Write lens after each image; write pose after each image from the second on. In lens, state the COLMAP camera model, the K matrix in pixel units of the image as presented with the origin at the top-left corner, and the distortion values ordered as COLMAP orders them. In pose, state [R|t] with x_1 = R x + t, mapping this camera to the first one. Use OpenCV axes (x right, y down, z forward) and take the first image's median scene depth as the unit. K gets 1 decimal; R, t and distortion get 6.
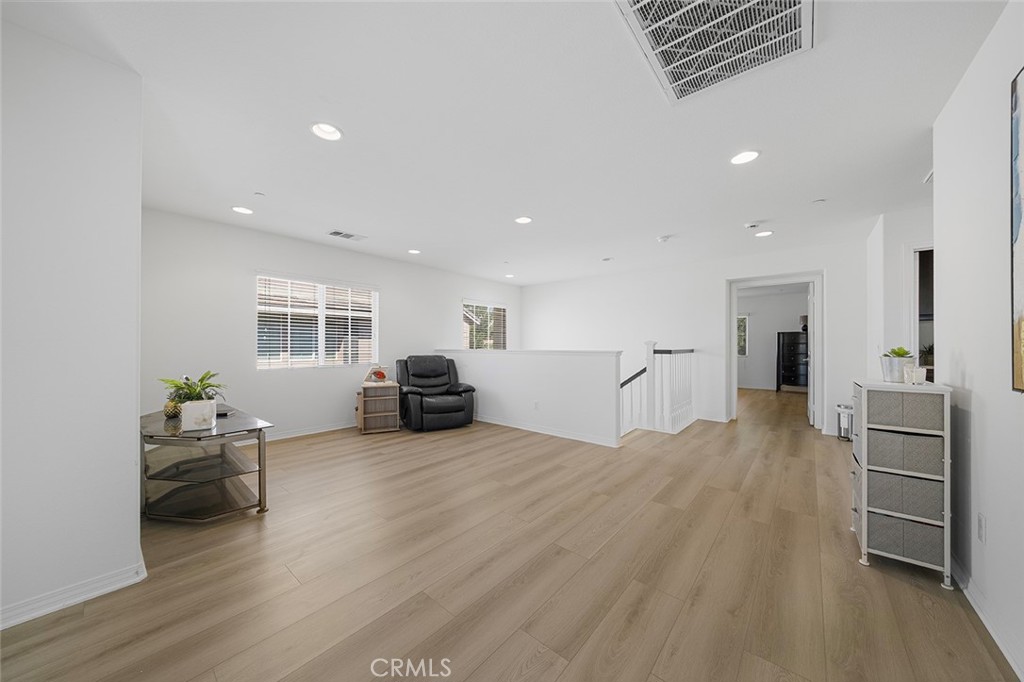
lens RADIAL K [[349.6, 0, 512.0], [0, 349.6, 341.0], [0, 0, 1]] dist [0.010803, -0.000002]
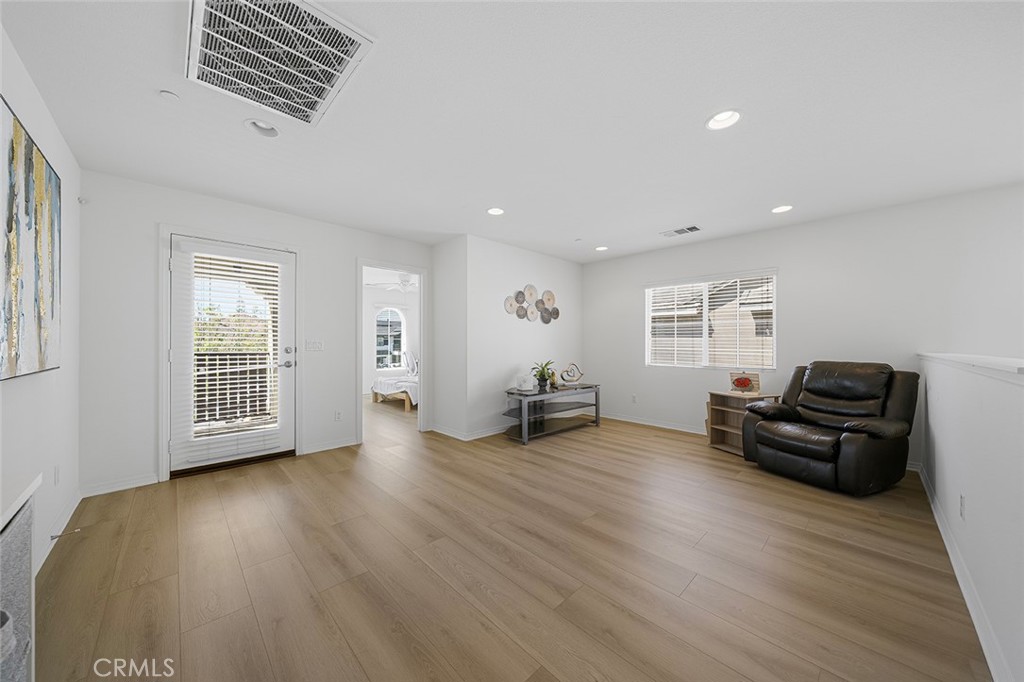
lens RADIAL K [[356.2, 0, 510.1], [0, 356.2, 343.5], [0, 0, 1]] dist [-0.001425, -0.000041]
pose [[-0.104062, -0.008461, -0.994535, 0.887342], [0.009871, 0.999906, -0.009540, 0.017569], [0.994522, -0.010810, -0.103969, 1.008991]]
